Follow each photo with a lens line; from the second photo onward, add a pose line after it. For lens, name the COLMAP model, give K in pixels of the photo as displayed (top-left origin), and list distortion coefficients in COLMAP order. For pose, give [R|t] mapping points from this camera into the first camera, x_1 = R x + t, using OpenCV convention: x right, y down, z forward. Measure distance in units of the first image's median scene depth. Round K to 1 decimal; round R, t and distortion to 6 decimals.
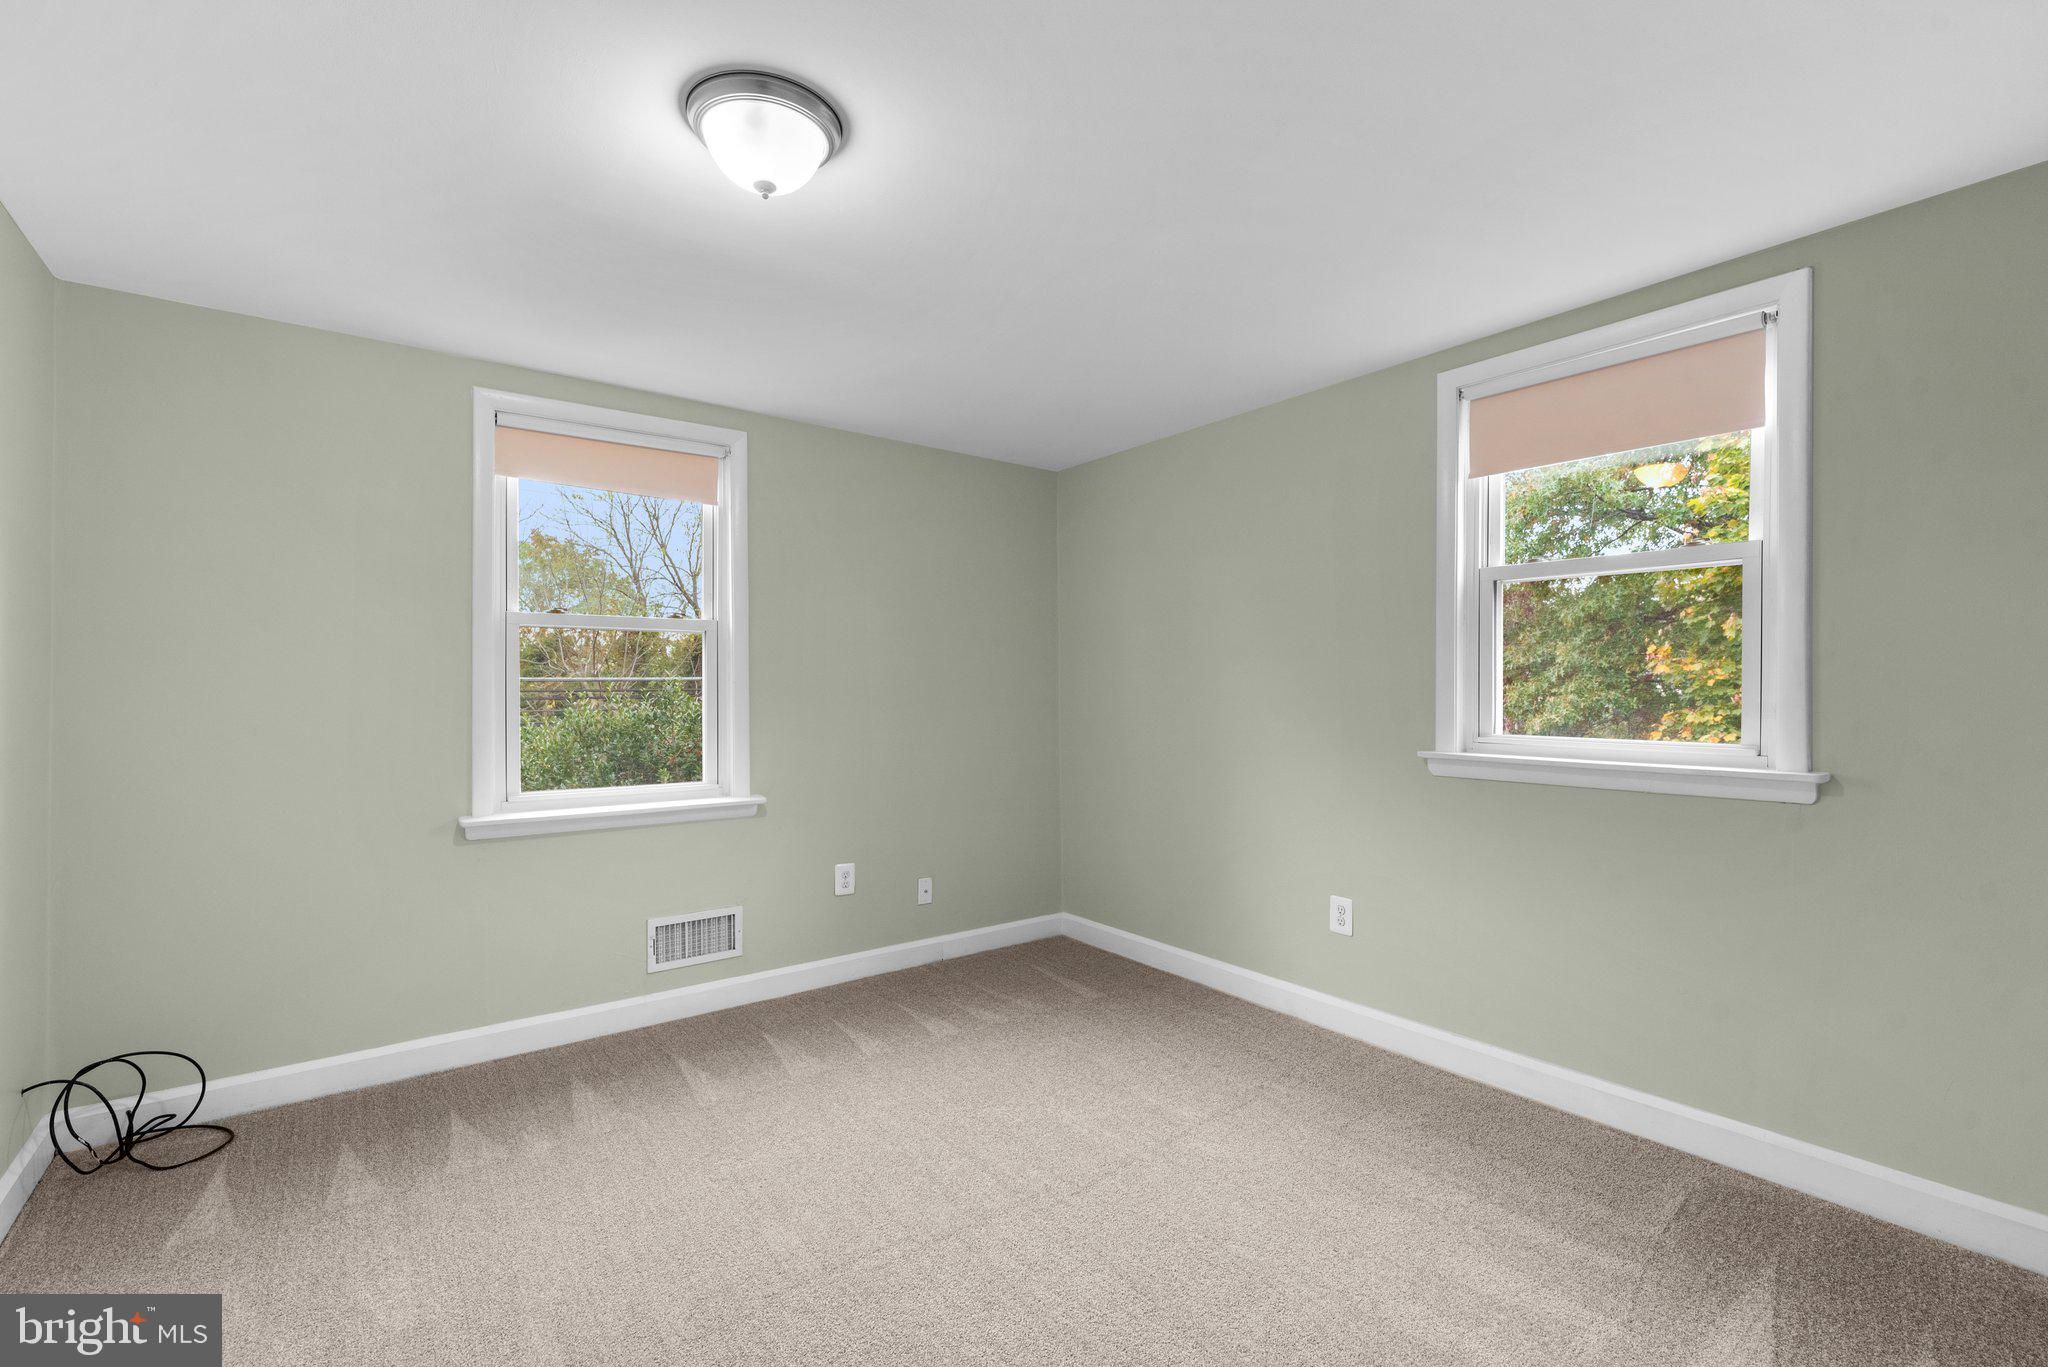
lens RADIAL K [[916.8, 0, 1030.8], [0, 916.8, 688.4], [0, 0, 1]] dist [0.000920, -0.000633]
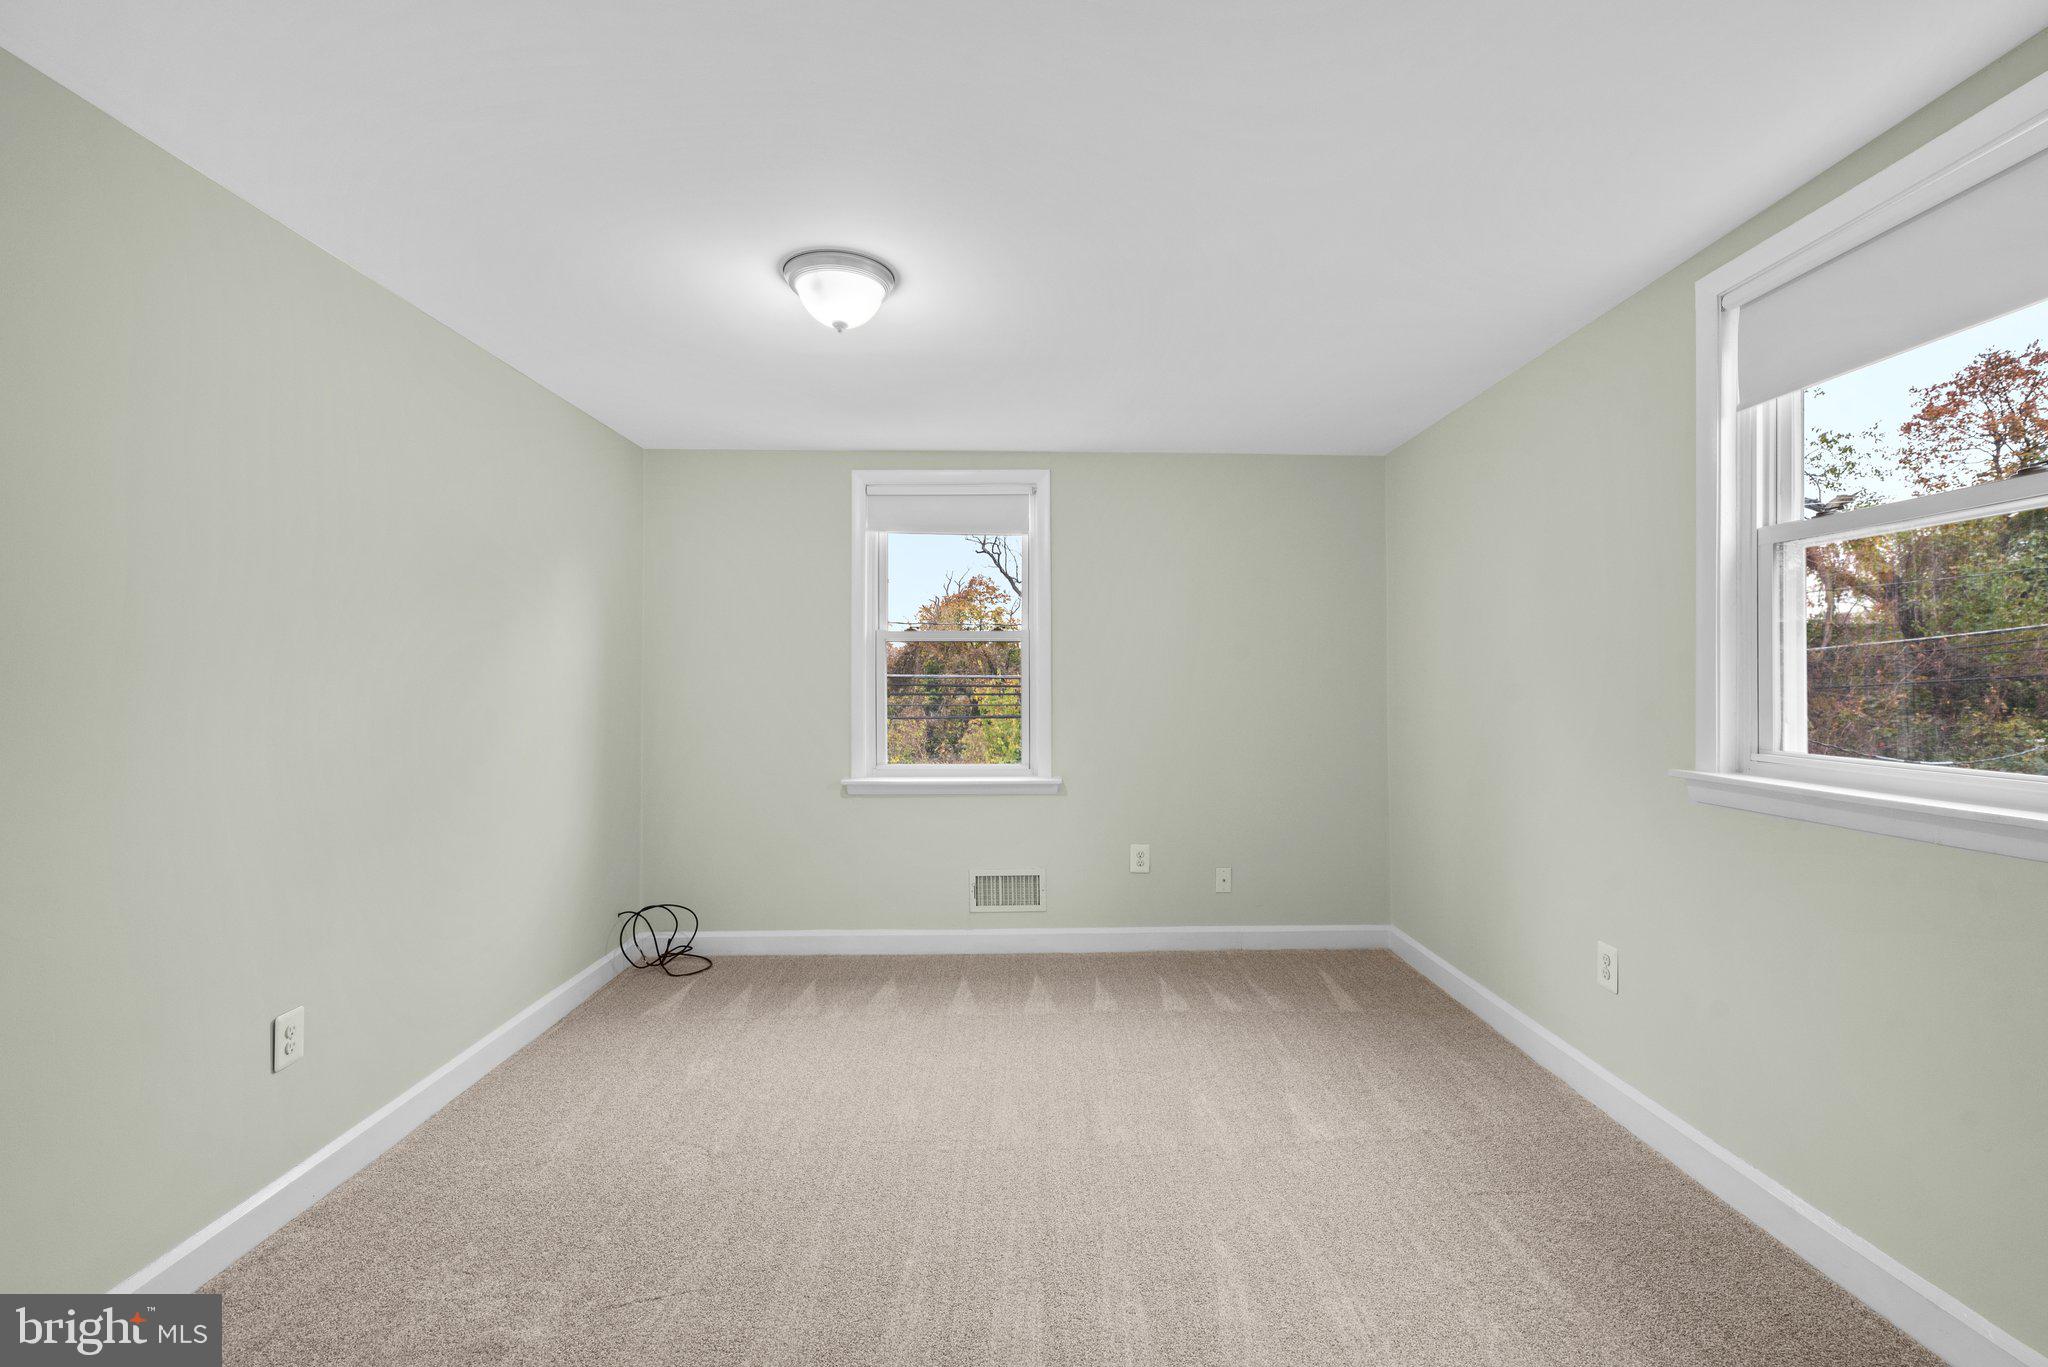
lens RADIAL K [[916.8, 0, 1036.1], [0, 916.8, 682.3], [0, 0, 1]] dist [0.000920, -0.000633]
pose [[0.802375, -0.000503, -0.596820, 0.440644], [-0.000108, 1.000000, -0.000988, -0.004586], [0.596820, 0.000857, 0.802374, 0.044923]]
